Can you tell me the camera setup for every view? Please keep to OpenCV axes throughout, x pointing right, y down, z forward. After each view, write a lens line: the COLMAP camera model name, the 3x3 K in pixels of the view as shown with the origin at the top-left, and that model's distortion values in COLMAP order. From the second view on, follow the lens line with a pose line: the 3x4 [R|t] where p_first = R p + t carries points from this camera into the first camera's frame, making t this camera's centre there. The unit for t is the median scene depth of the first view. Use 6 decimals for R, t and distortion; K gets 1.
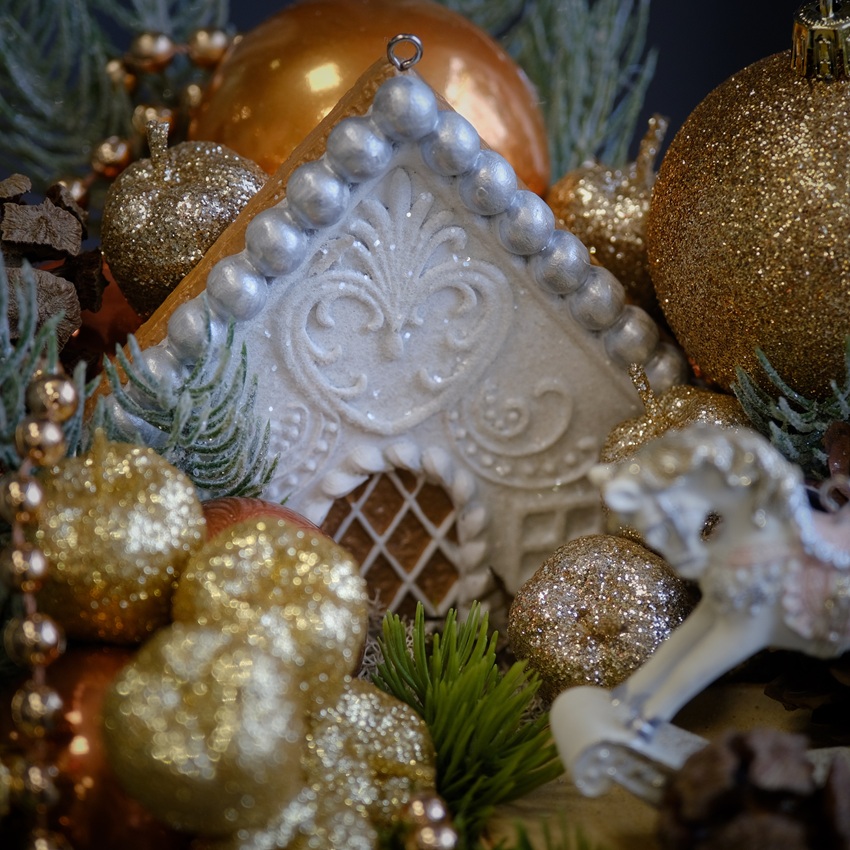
lens RADIAL K [[4419.8, 0, 425.0], [0, 4419.8, 425.0], [0, 0, 1]] dist [-0.237049, 6.219563]
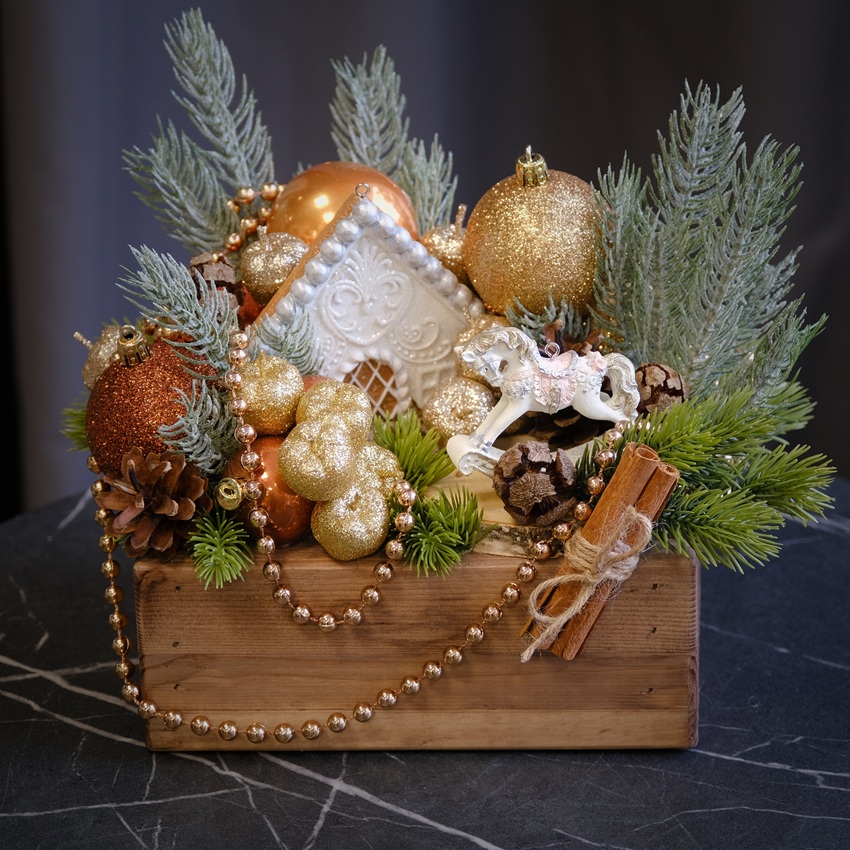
lens RADIAL K [[3876.2, 0, 425.0], [0, 3876.2, 425.0], [0, 0, 1]] dist [-0.089501, -0.387612]
pose [[0.993803, -0.091269, 0.063453, -0.118036], [0.091044, 0.995826, 0.006445, 0.035791], [-0.063776, -0.000628, 0.997964, -1.162556]]
